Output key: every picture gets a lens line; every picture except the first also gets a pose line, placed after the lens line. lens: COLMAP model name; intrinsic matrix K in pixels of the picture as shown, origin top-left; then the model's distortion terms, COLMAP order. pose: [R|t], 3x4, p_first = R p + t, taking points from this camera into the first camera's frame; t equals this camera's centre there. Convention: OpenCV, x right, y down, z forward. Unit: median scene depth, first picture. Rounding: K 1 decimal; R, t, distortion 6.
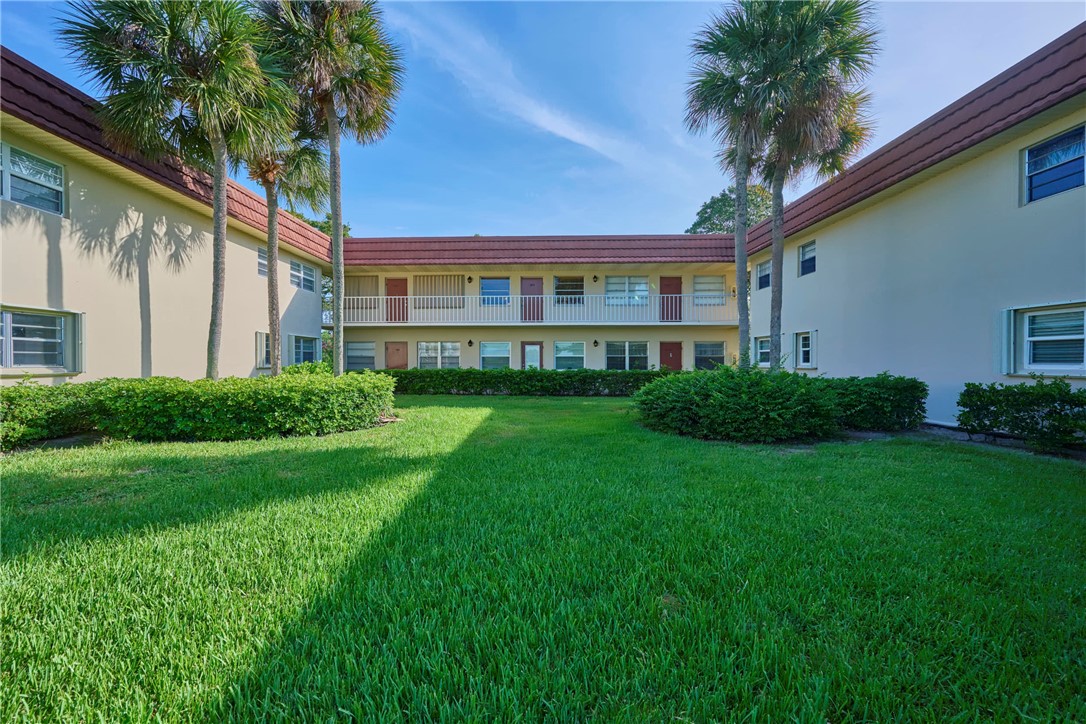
lens RADIAL K [[462.2, 0, 539.5], [0, 462.2, 348.9], [0, 0, 1]] dist [-0.000267, -0.000061]
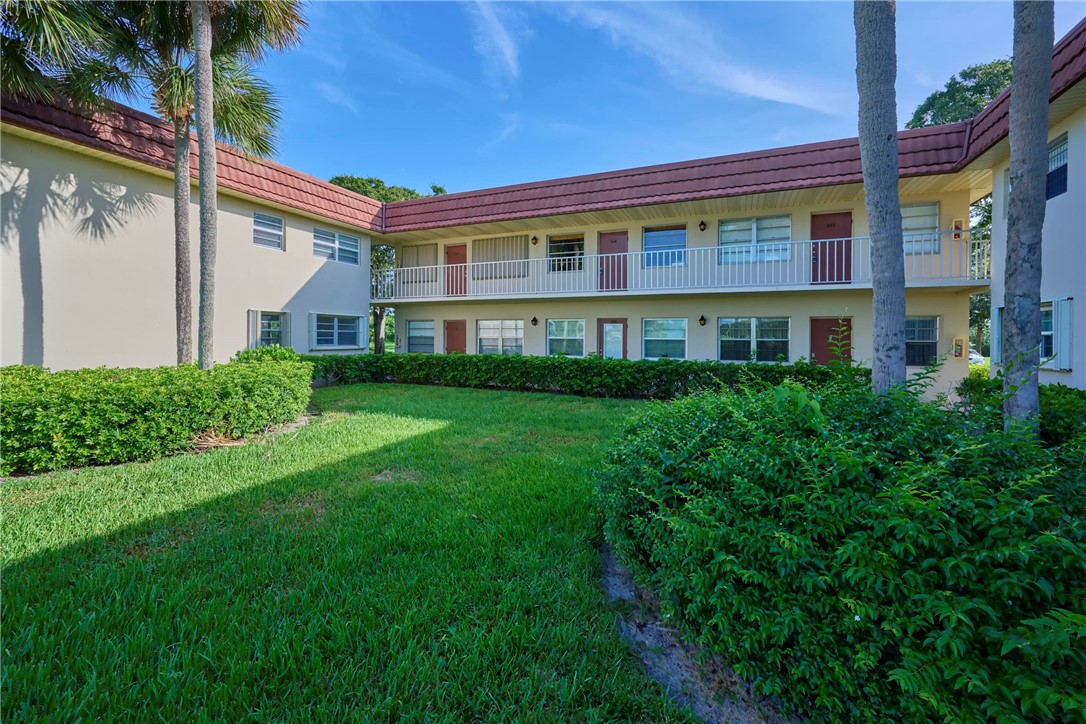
lens RADIAL K [[451.2, 0, 545.9], [0, 451.2, 327.1], [0, 0, 1]] dist [0.000309, -0.000003]
pose [[0.921995, 0.000152, -0.387201, 0.170488], [0.000312, 0.999999, 0.001136, -0.003390], [0.387201, -0.001168, 0.921995, 0.316570]]
